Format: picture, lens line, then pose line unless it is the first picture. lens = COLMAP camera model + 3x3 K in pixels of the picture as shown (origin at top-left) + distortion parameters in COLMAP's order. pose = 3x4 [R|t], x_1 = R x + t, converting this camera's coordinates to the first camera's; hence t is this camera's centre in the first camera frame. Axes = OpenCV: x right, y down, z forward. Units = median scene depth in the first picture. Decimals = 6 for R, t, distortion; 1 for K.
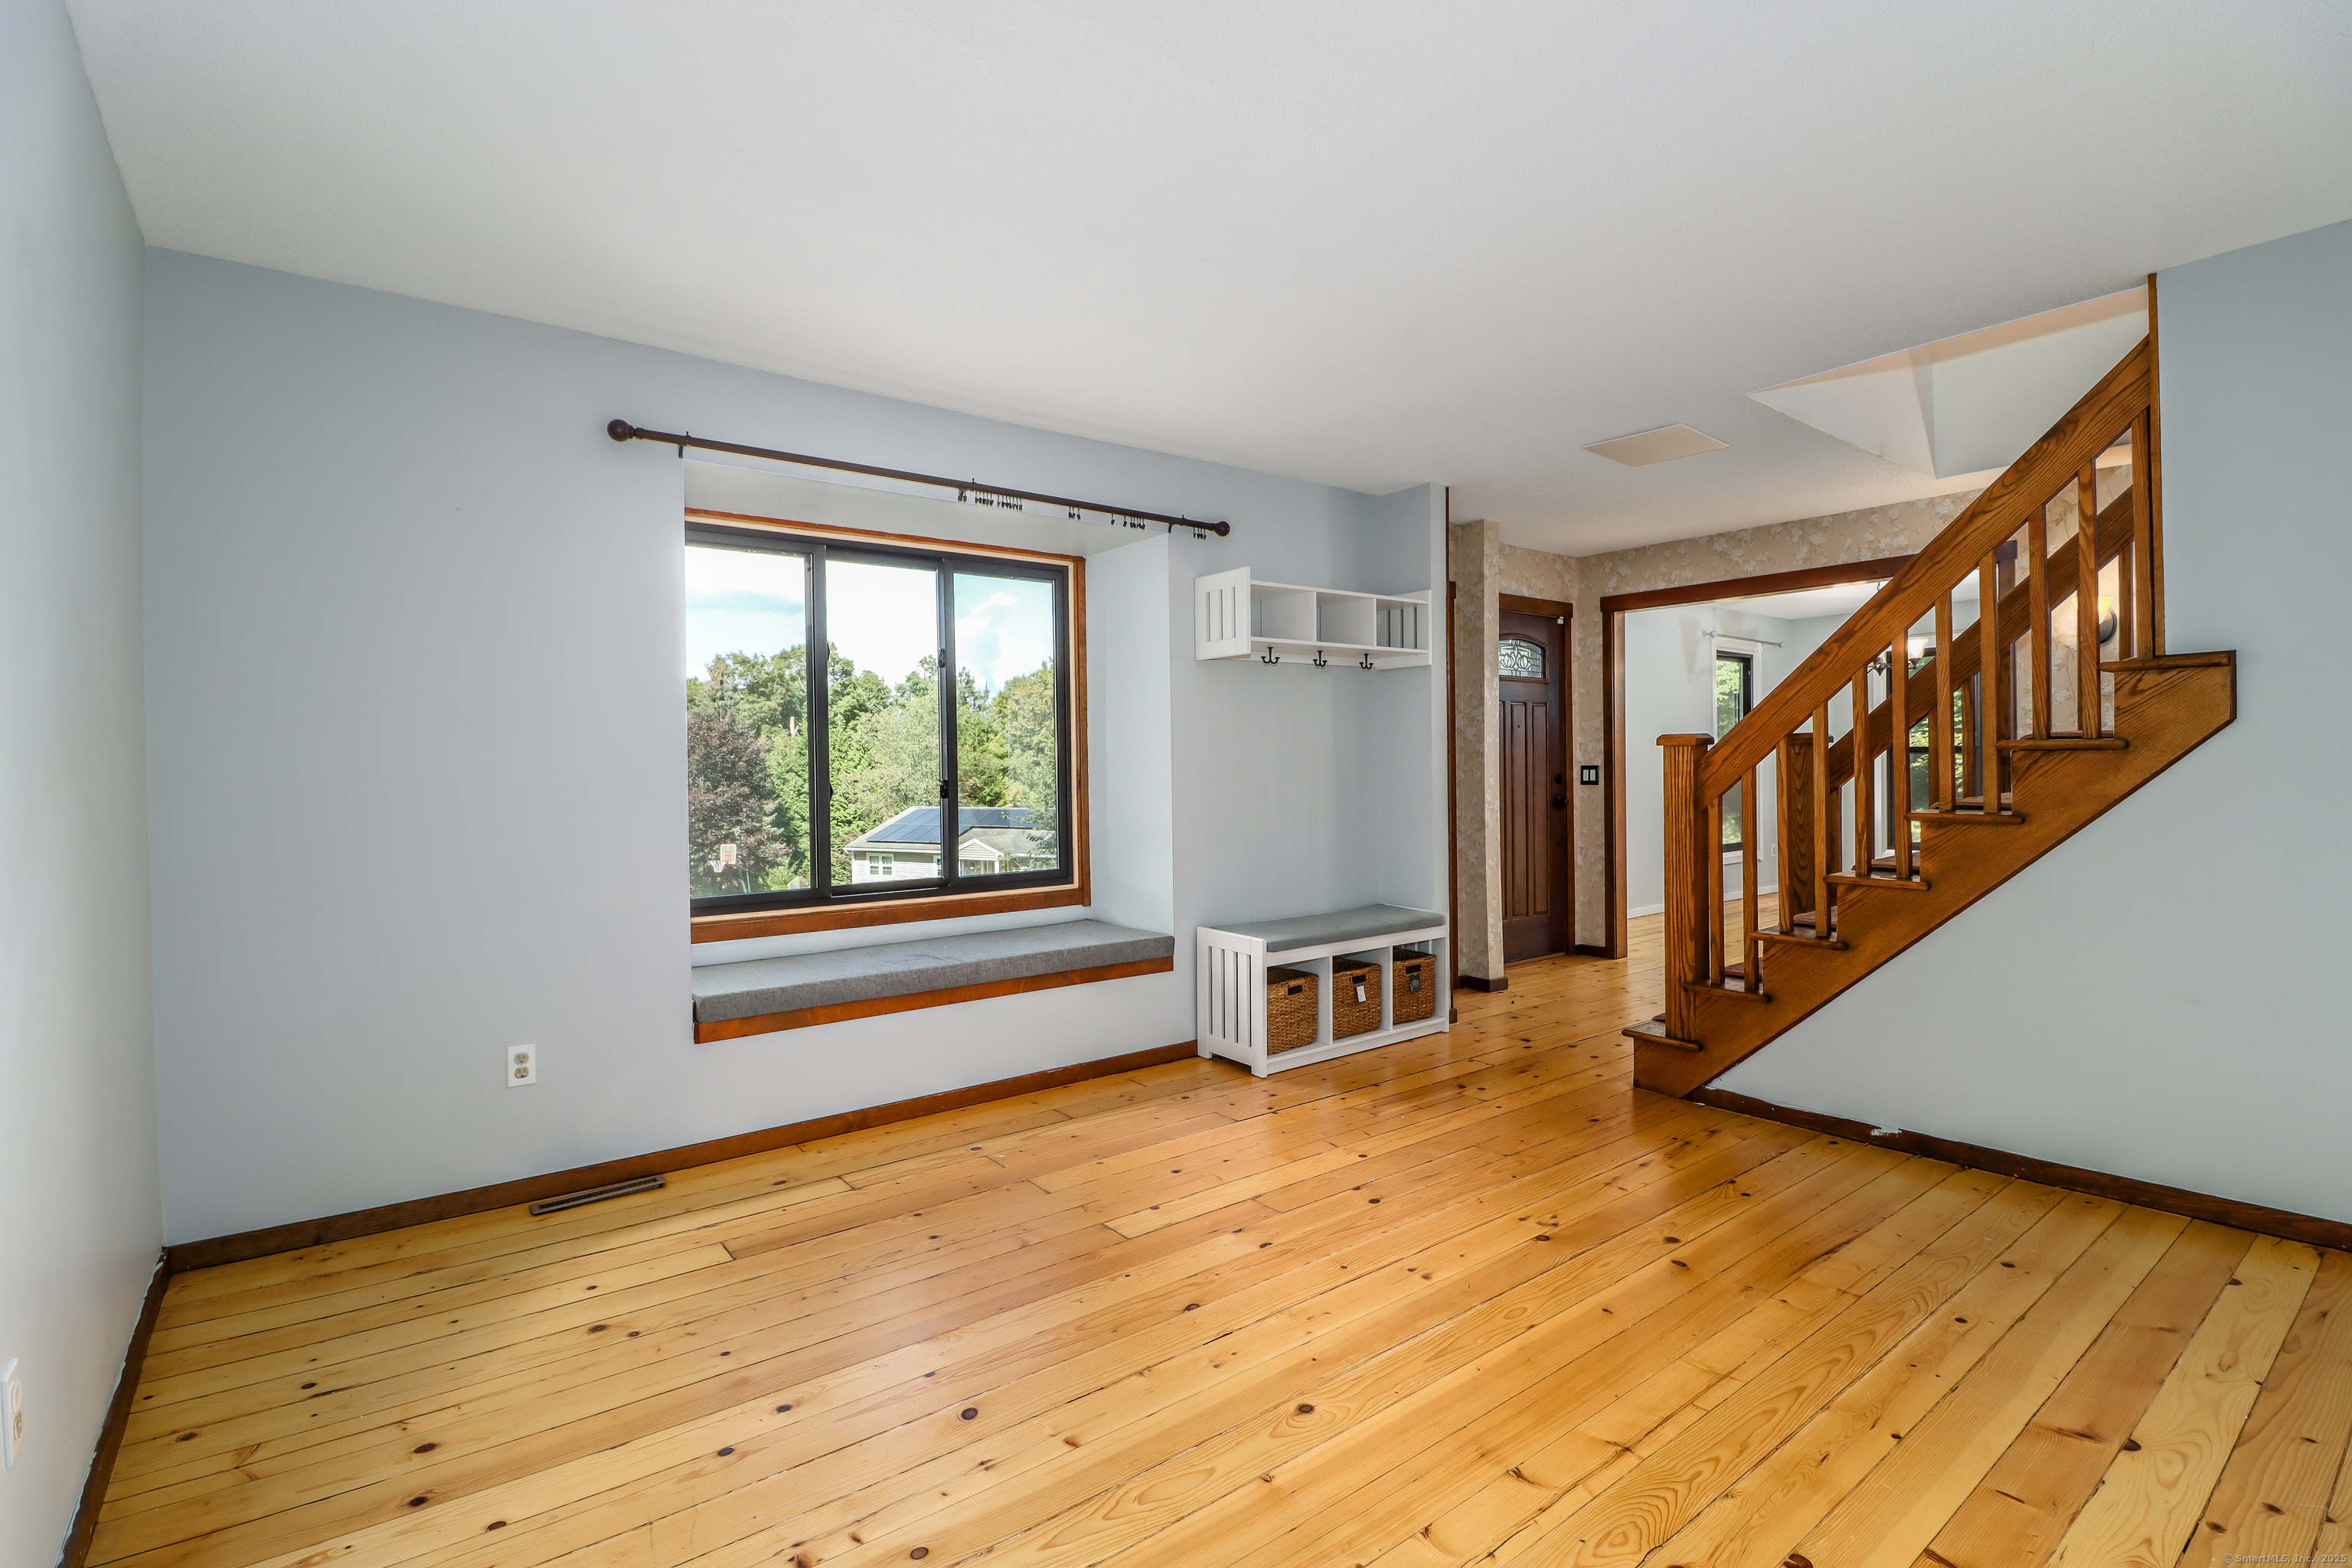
lens RADIAL K [[1093.5, 0, 1180.5], [0, 1093.5, 772.1], [0, 0, 1]] dist [0.000245, -0.015251]
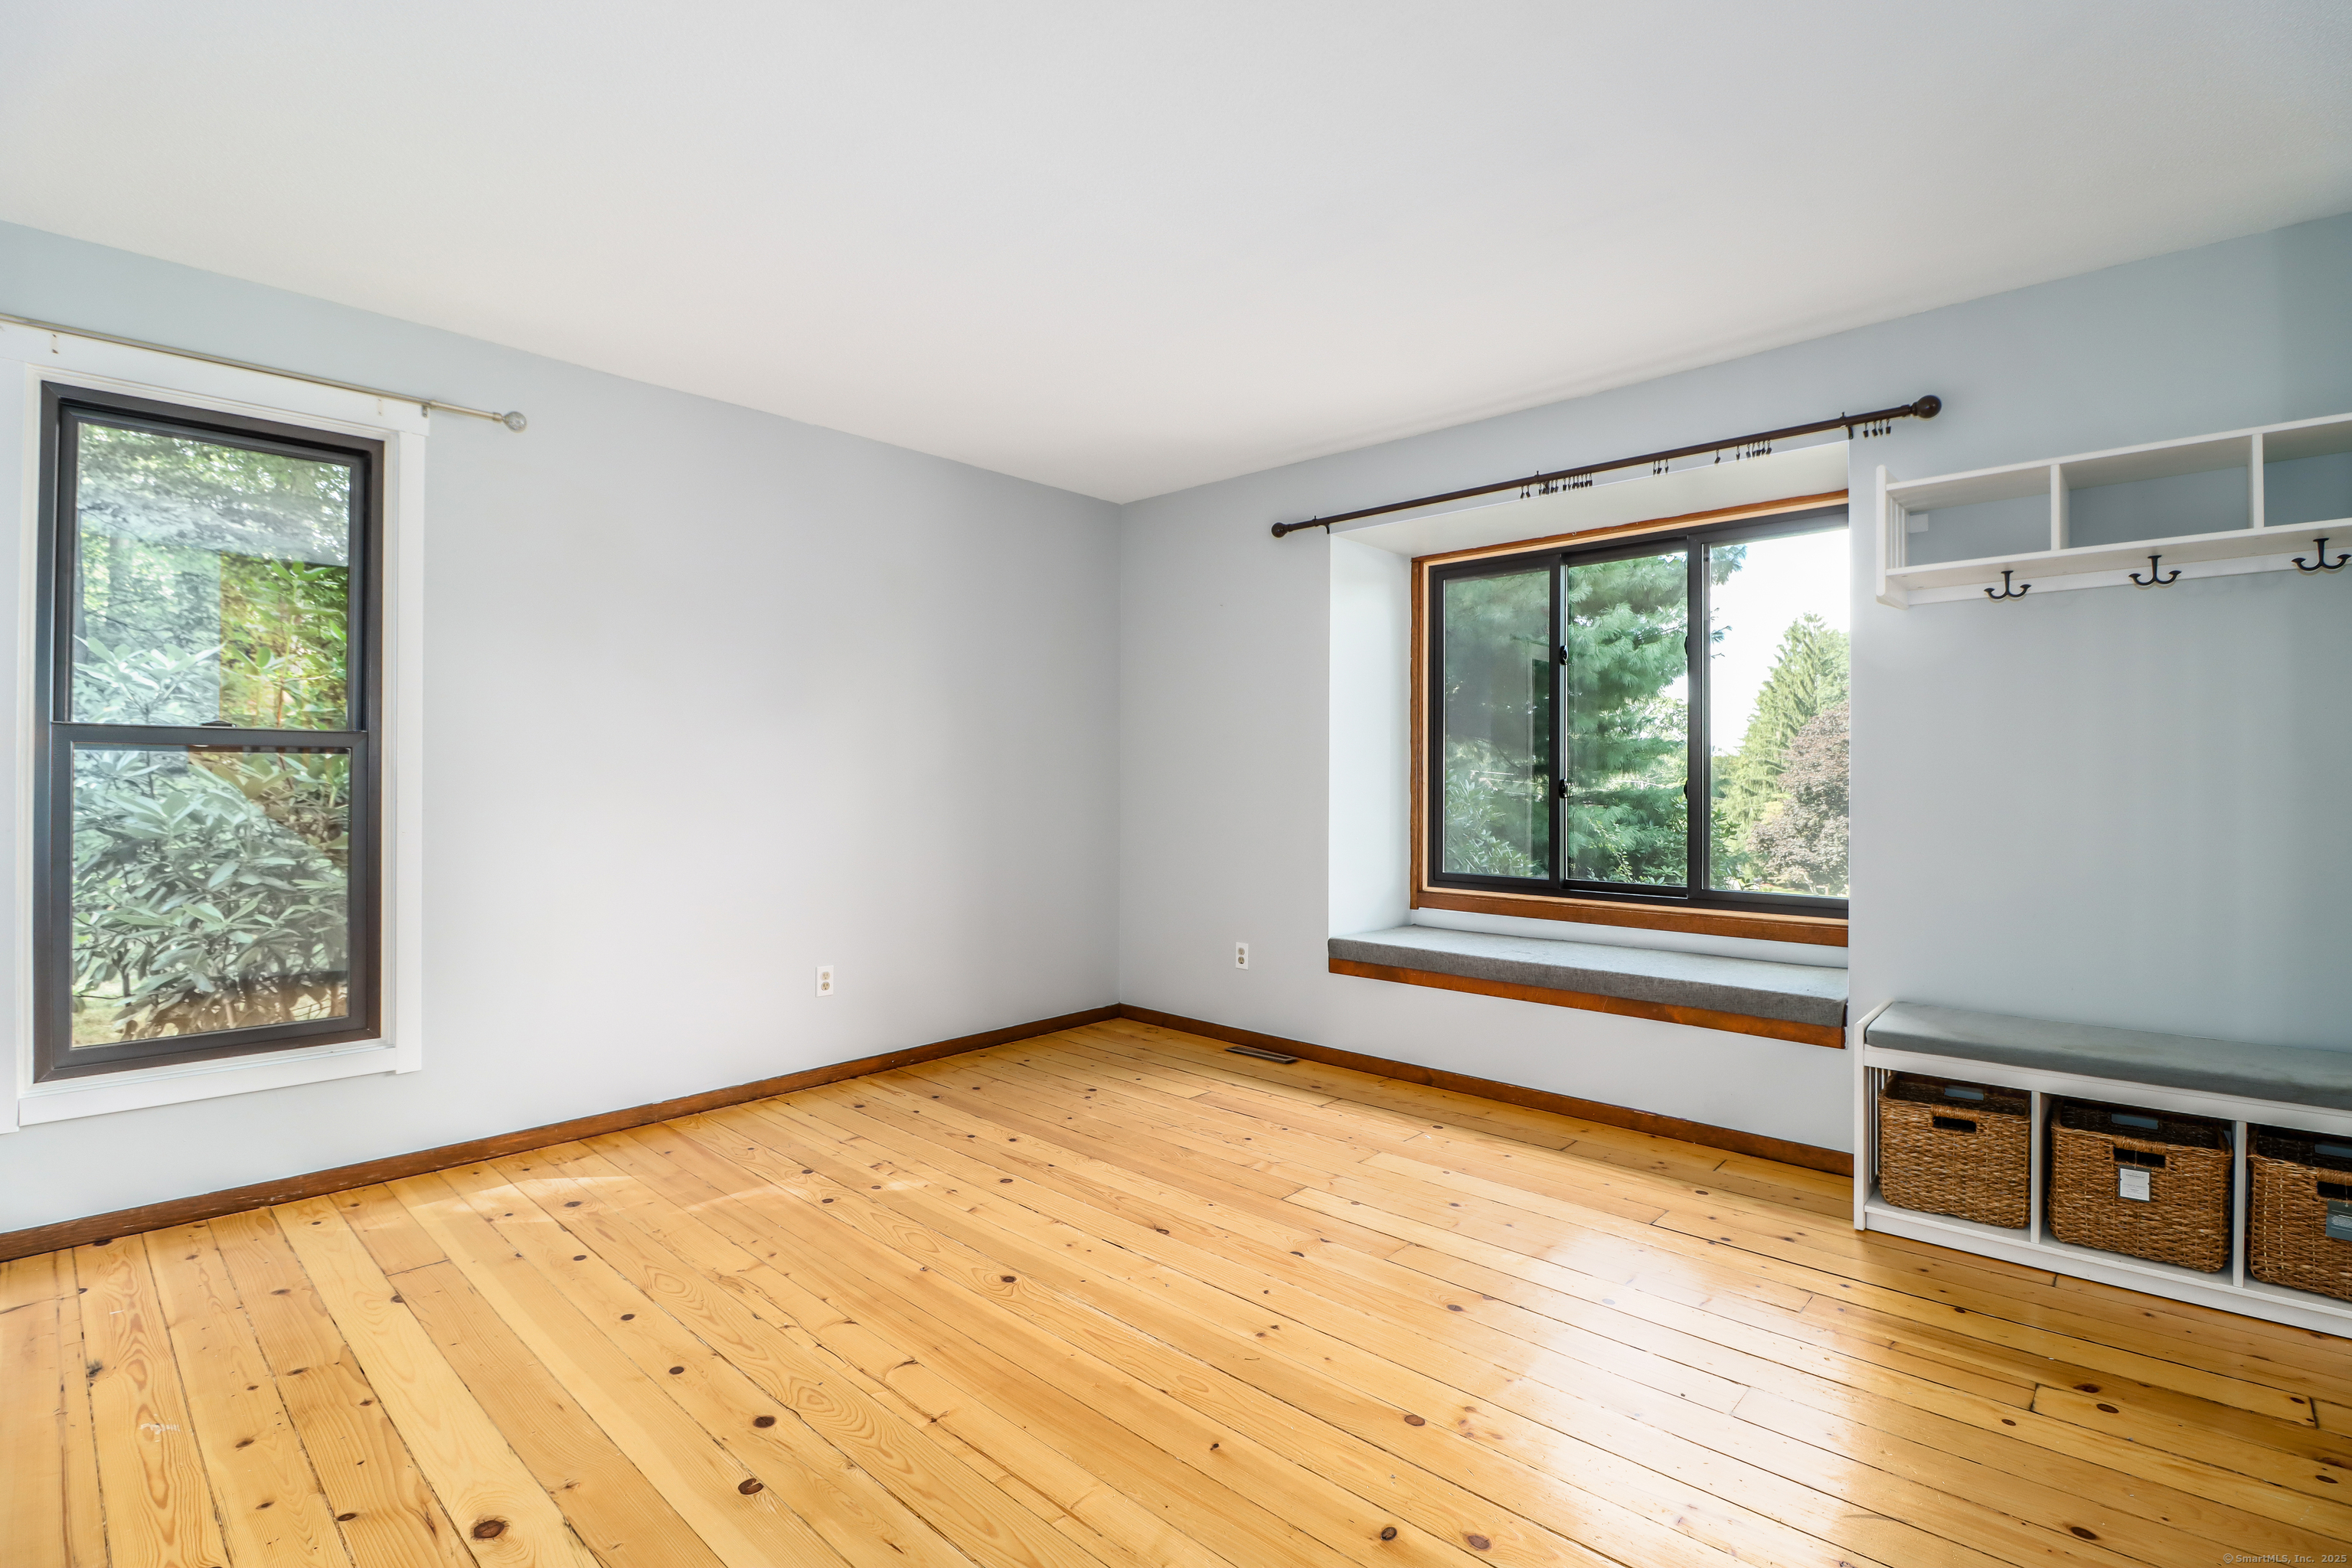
lens RADIAL K [[1093.5, 0, 1180.5], [0, 1093.5, 772.1], [0, 0, 1]] dist [0.000245, -0.015251]
pose [[0.159115, 0.009109, -0.987218, 0.765384], [-0.006411, 0.999946, 0.008193, -0.004319], [0.987239, 0.005025, 0.159164, 0.553109]]
